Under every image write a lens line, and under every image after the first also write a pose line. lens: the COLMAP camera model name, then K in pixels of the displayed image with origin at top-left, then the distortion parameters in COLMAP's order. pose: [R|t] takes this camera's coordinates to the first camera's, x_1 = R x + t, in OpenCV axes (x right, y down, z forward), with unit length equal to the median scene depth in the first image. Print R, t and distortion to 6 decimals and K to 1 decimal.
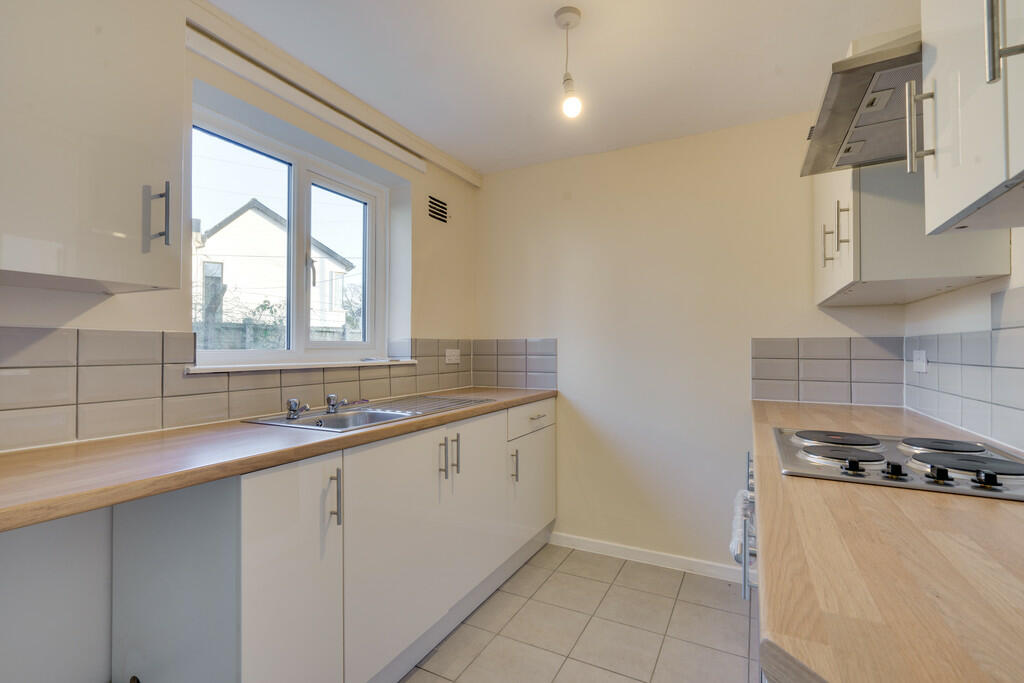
lens RADIAL K [[462.3, 0, 512.0], [0, 462.3, 341.5], [0, 0, 1]] dist [-0.000105, -0.000008]
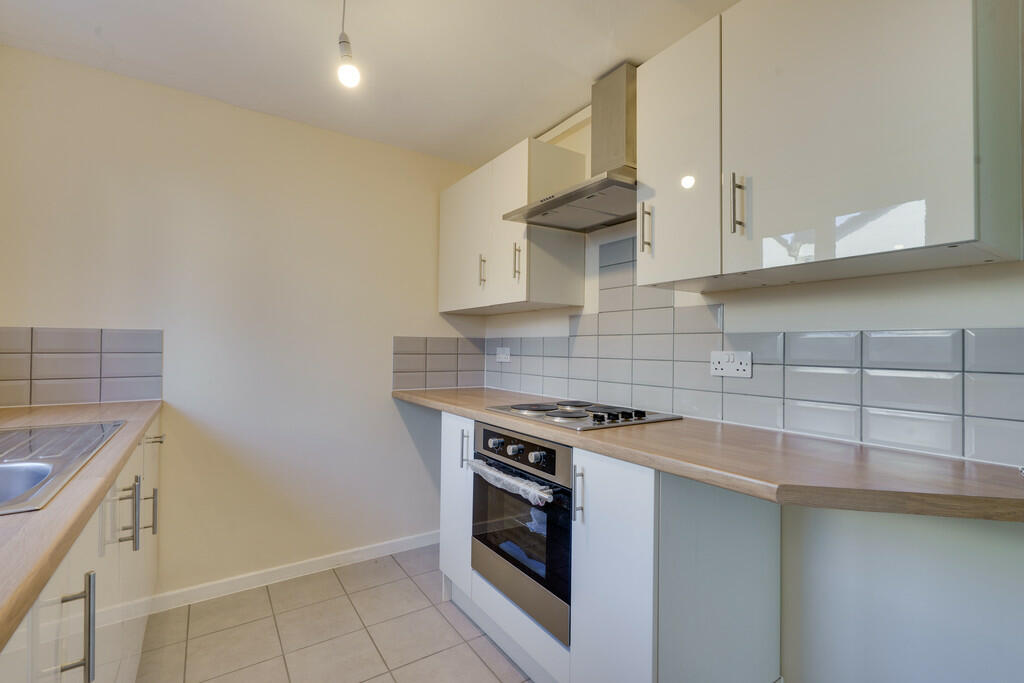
lens RADIAL K [[468.1, 0, 512.0], [0, 468.1, 341.5], [0, 0, 1]] dist [0.010566, -0.000220]
pose [[0.486788, 0.012588, 0.873429, -0.384376], [-0.021726, 0.999761, -0.002301, 0.002116], [-0.873250, -0.017856, 0.486946, 0.206448]]
